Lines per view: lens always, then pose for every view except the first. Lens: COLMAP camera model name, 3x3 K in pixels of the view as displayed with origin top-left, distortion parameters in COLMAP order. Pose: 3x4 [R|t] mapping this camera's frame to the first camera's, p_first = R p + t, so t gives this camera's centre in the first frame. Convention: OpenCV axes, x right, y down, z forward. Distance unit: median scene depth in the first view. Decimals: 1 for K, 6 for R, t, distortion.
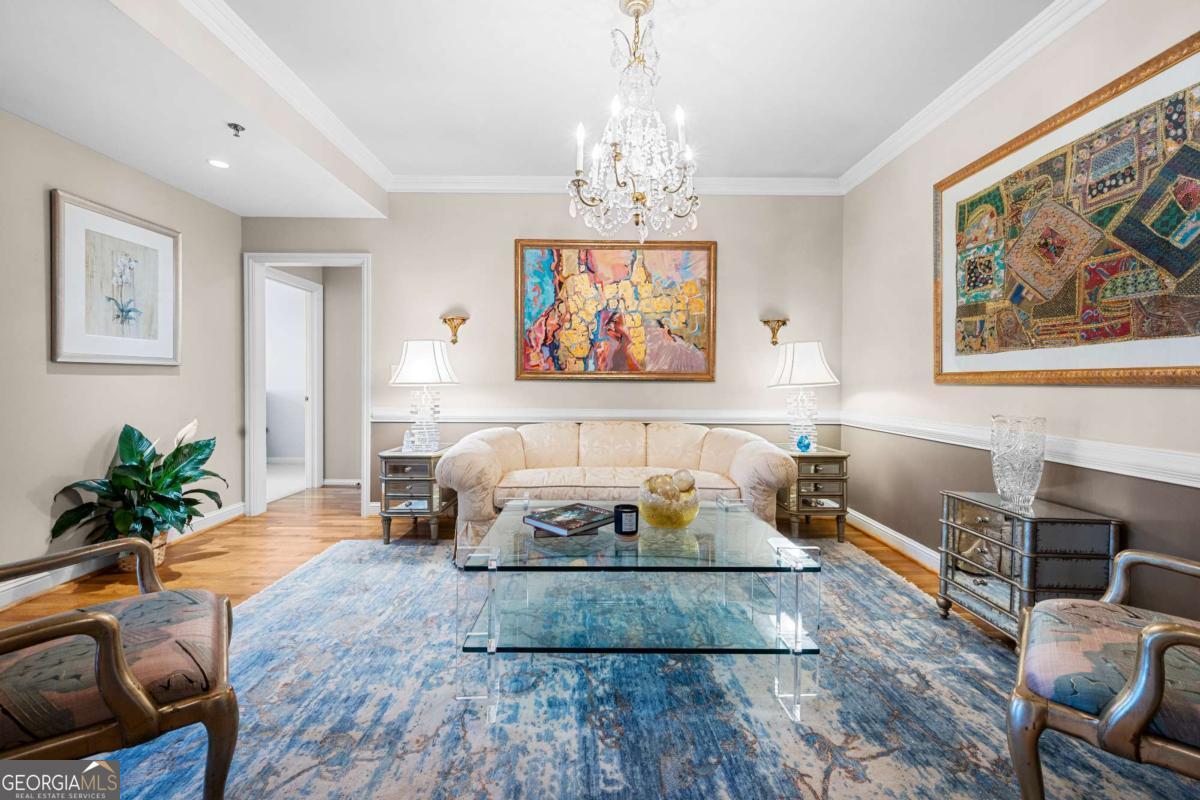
lens RADIAL K [[482.0, 0, 597.9], [0, 482.0, 386.2], [0, 0, 1]] dist [0.000819, -0.000252]
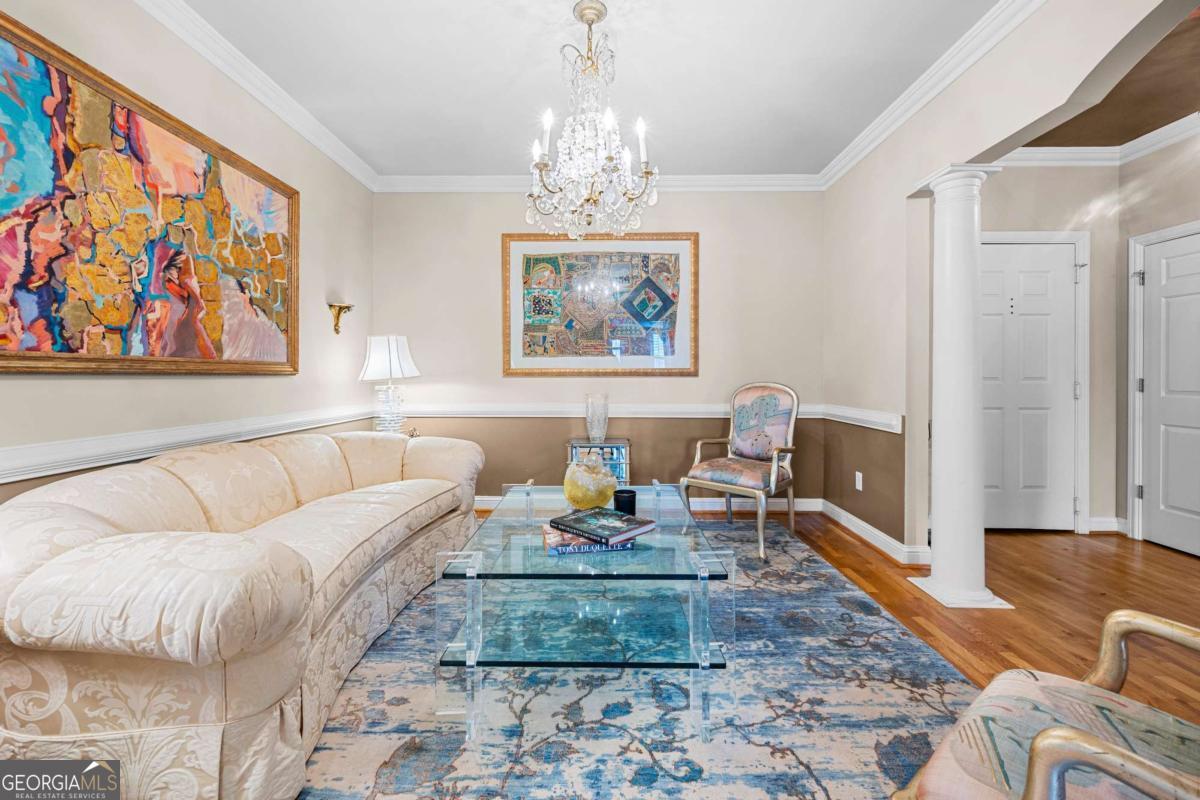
lens RADIAL K [[482.0, 0, 597.9], [0, 482.0, 386.2], [0, 0, 1]] dist [0.000819, -0.000252]
pose [[0.021115, -0.027819, 0.999390, -0.511983], [0.011336, 0.999555, 0.027584, -0.008355], [-0.999713, 0.010747, 0.021421, 0.511710]]
